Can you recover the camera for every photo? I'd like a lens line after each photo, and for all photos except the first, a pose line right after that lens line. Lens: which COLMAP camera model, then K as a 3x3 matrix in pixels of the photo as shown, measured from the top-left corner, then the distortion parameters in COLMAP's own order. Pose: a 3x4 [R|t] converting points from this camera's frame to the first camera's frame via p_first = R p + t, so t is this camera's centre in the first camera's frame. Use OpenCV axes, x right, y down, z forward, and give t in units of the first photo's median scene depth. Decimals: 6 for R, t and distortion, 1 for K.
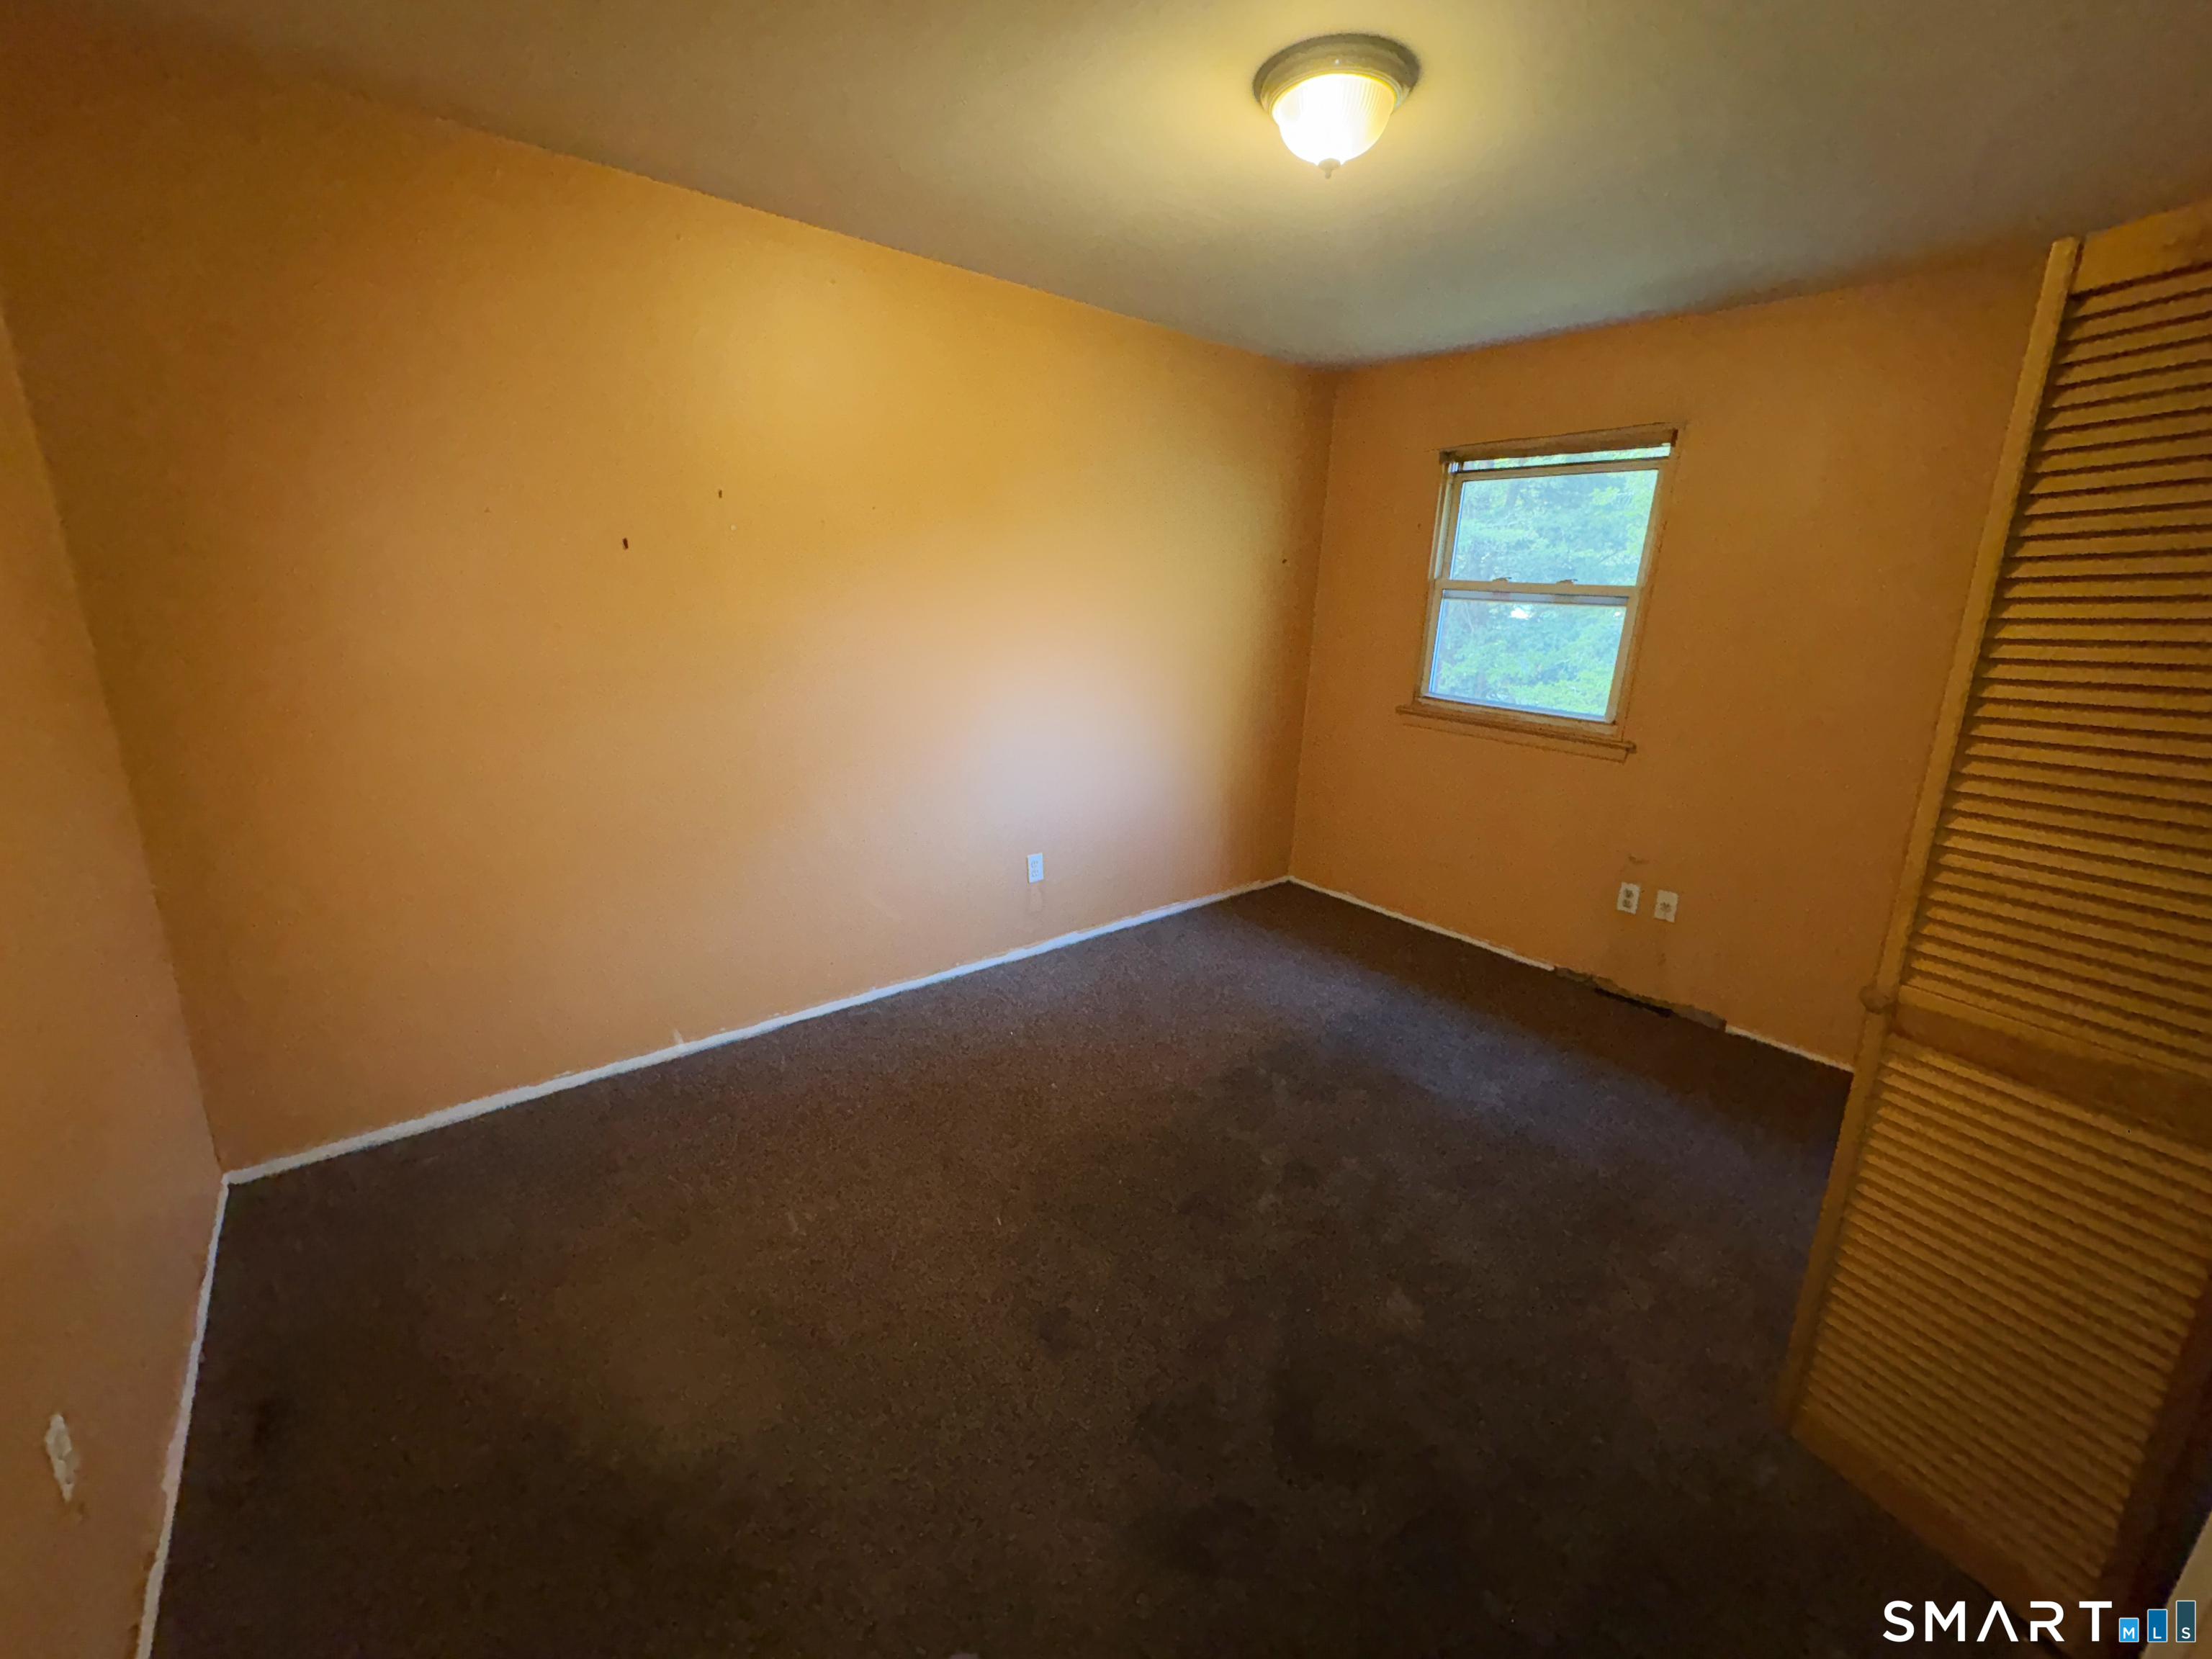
lens RADIAL K [[883.8, 0, 1101.6], [0, 883.8, 833.9], [0, 0, 1]] dist [-0.001297, 0.000143]
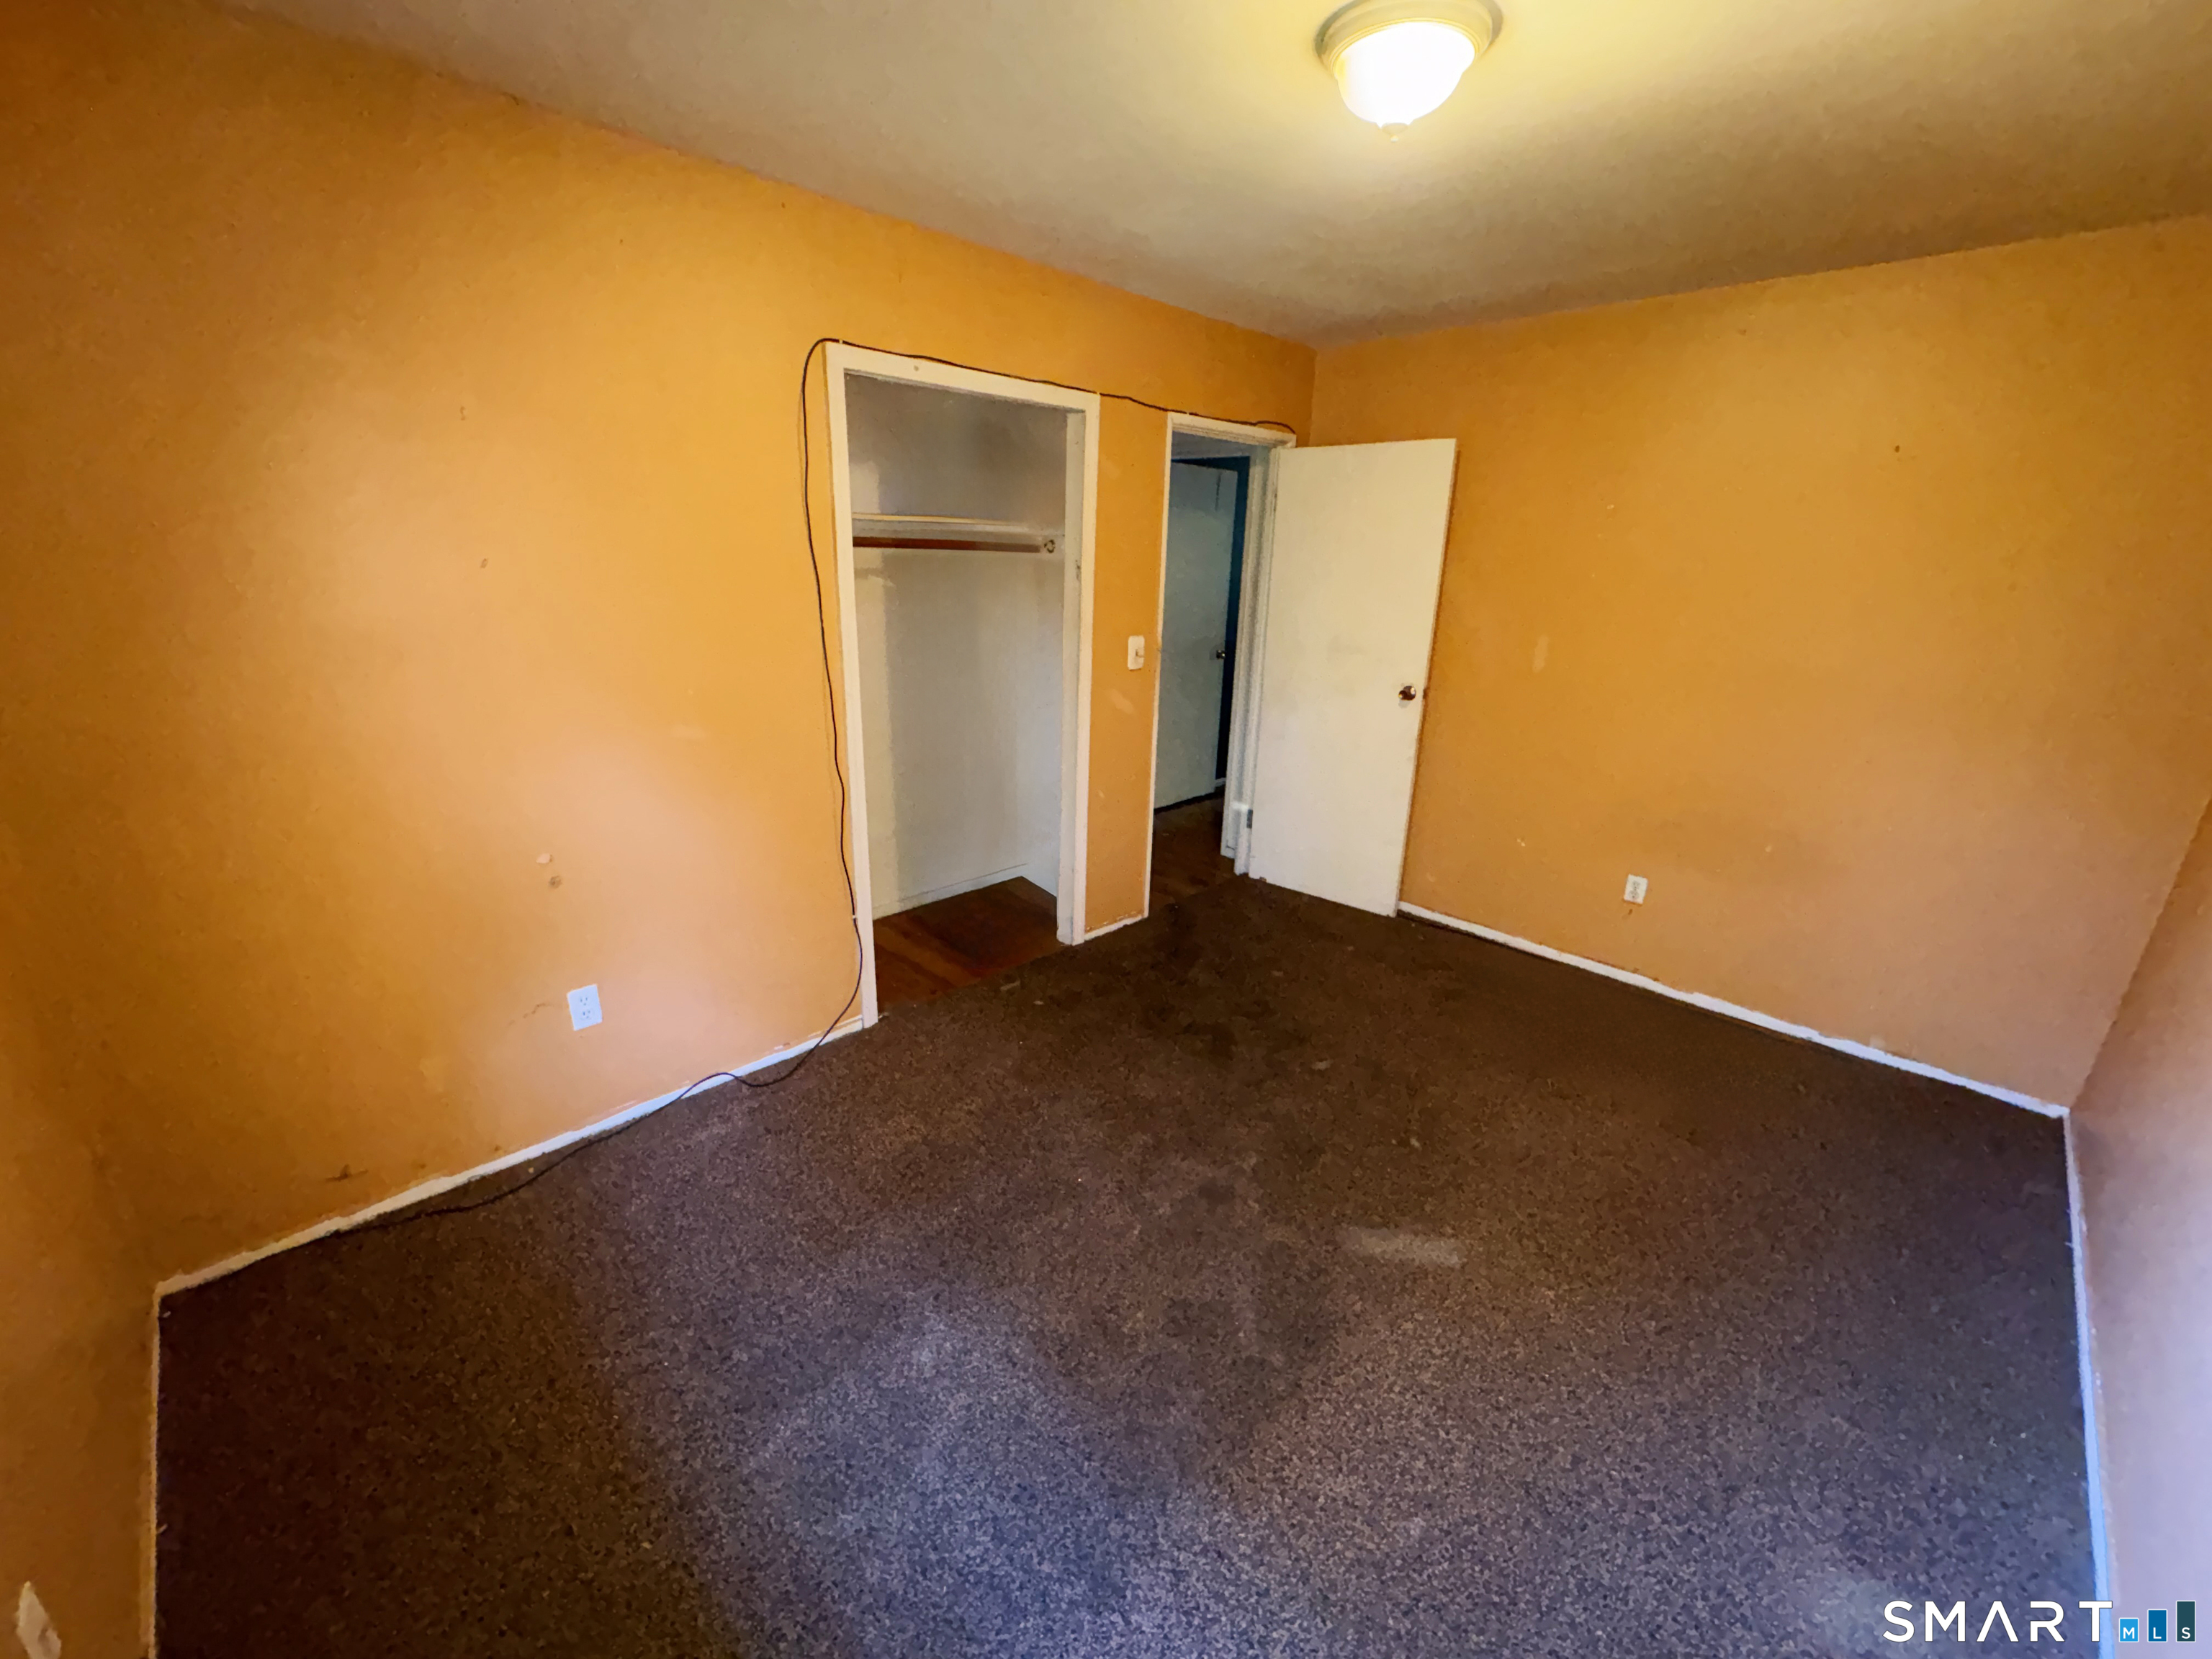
lens RADIAL K [[883.8, 0, 1101.6], [0, 883.8, 833.9], [0, 0, 1]] dist [-0.001297, 0.000143]
pose [[-0.994570, -0.038112, -0.096836, 0.317628], [-0.085758, 0.827285, 0.555199, -0.319413], [0.058951, 0.560489, -0.826061, 1.081851]]
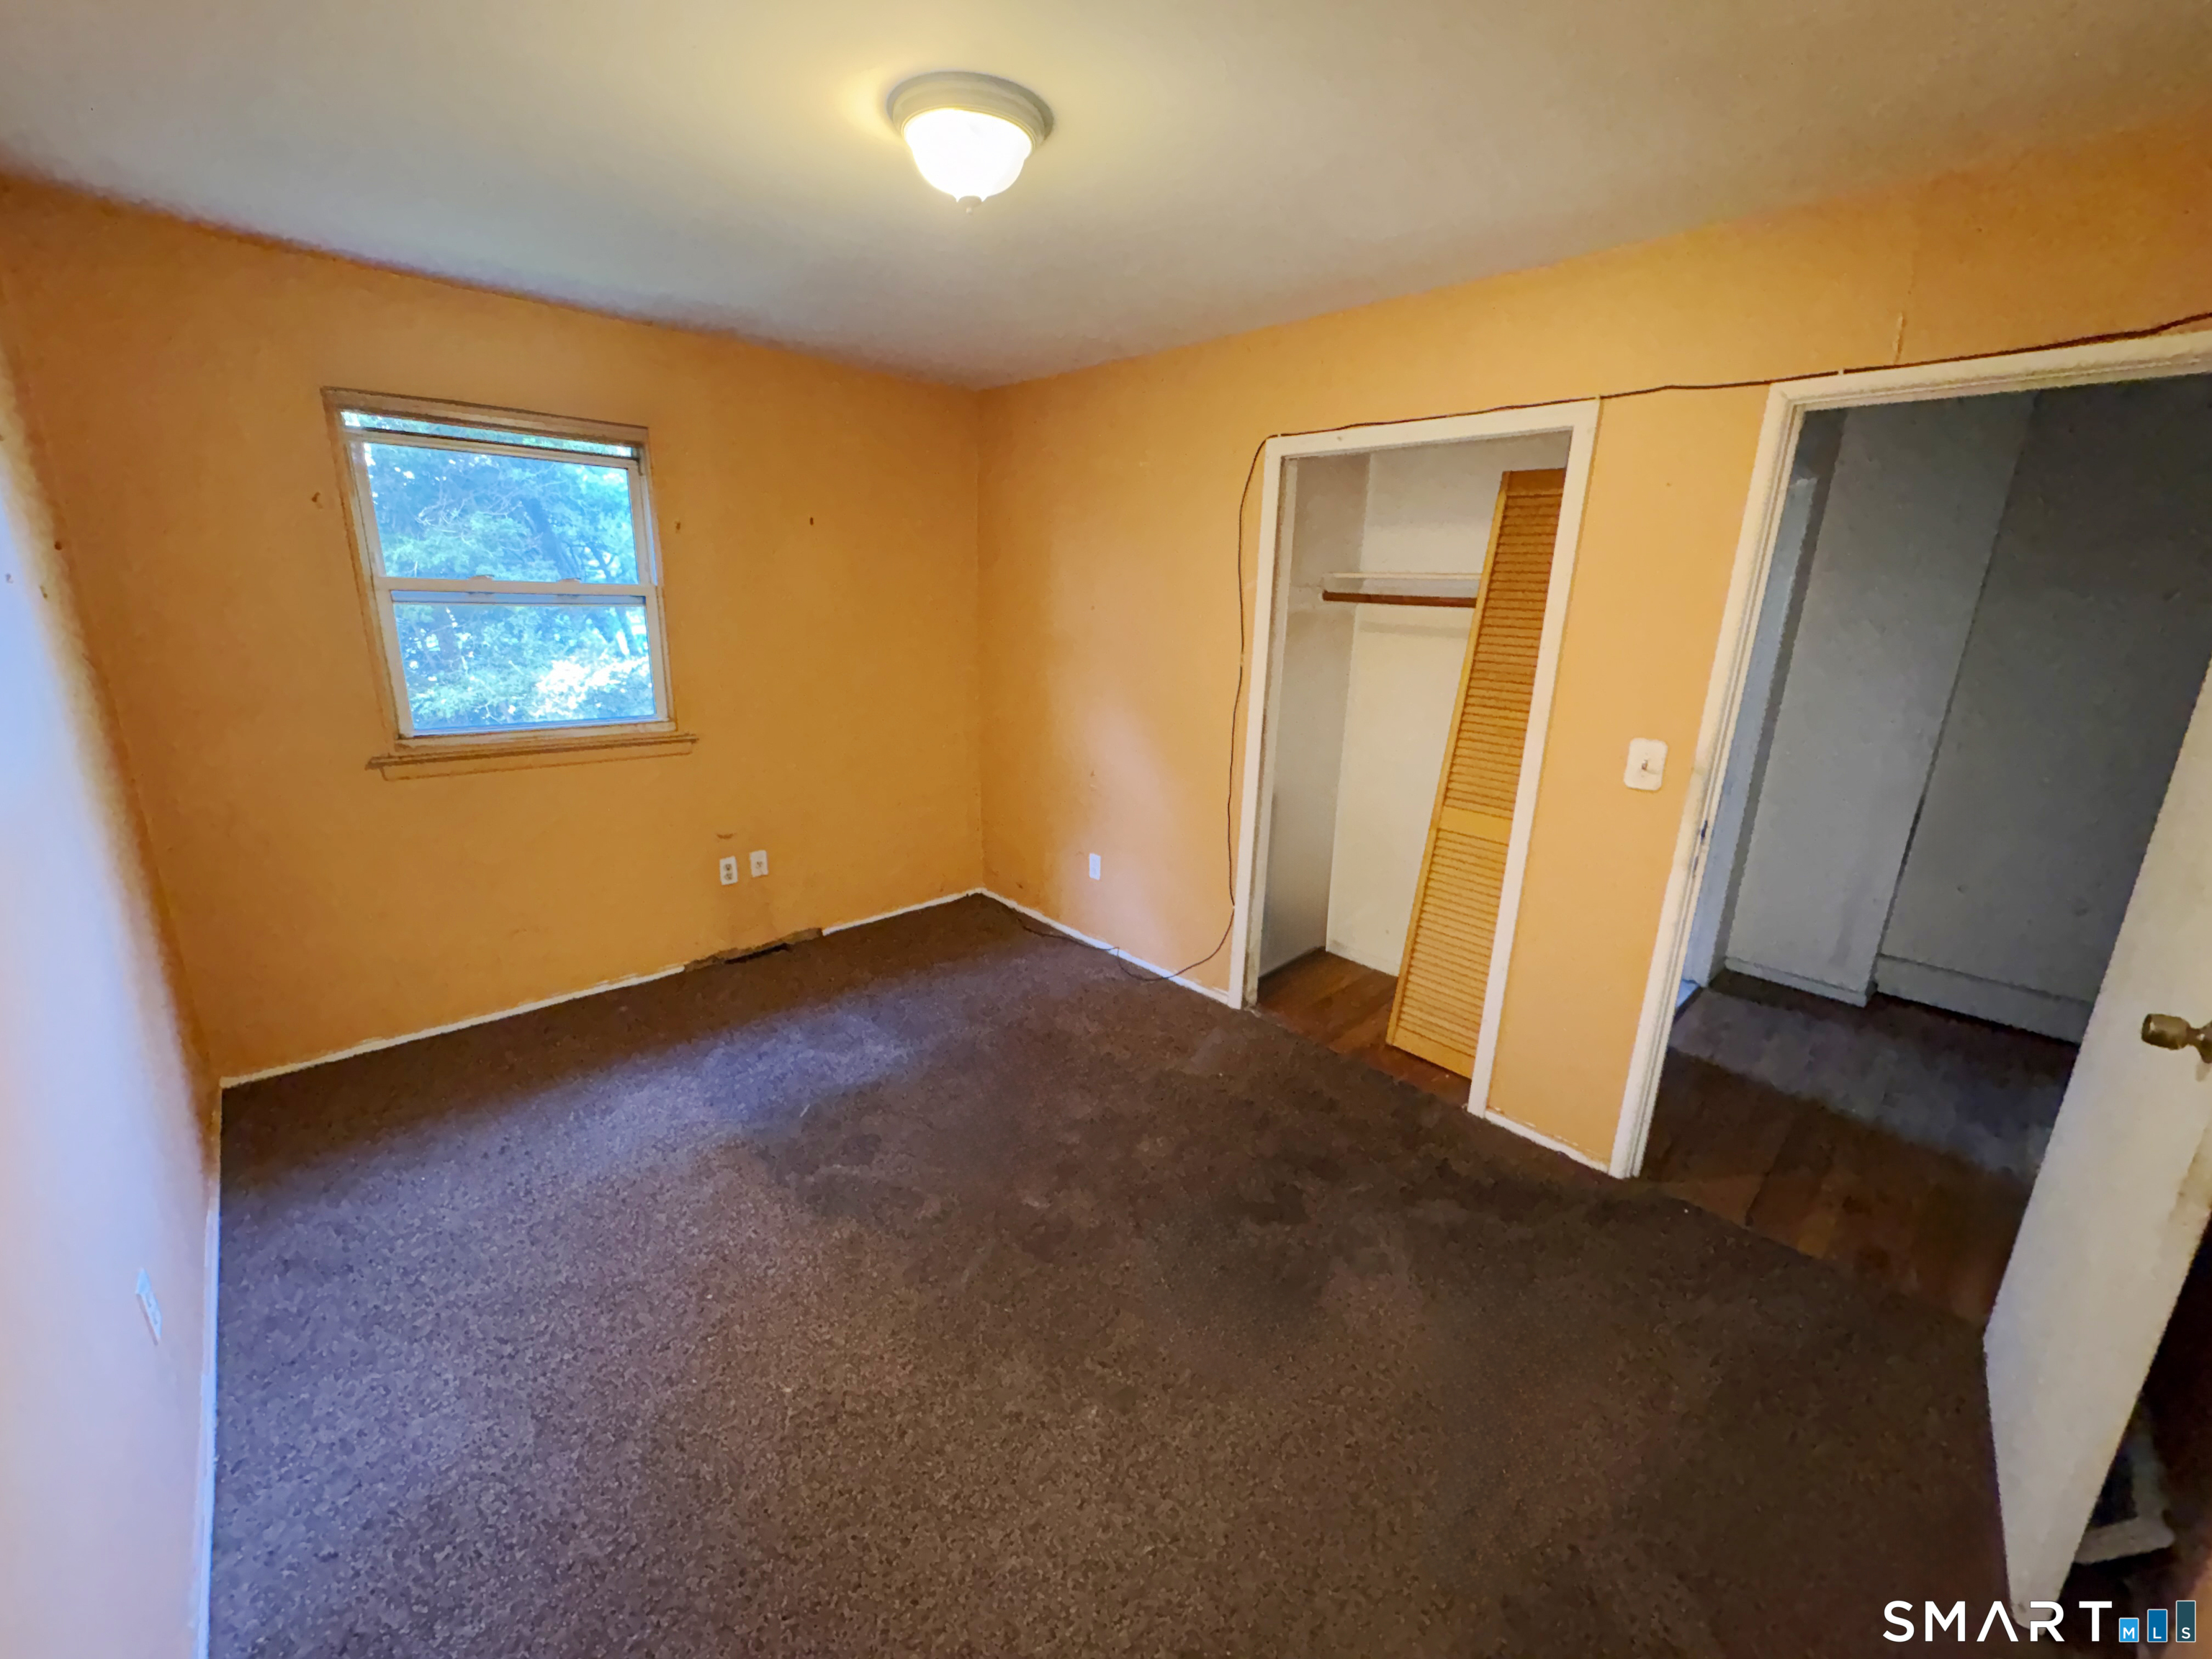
lens RADIAL K [[883.8, 0, 1101.6], [0, 883.8, 833.9], [0, 0, 1]] dist [-0.001297, 0.000143]
pose [[-0.045894, -0.306377, 0.950803, -0.447465], [0.251594, 0.917579, 0.307815, -0.189443], [-0.966744, 0.253343, 0.034971, 0.508320]]
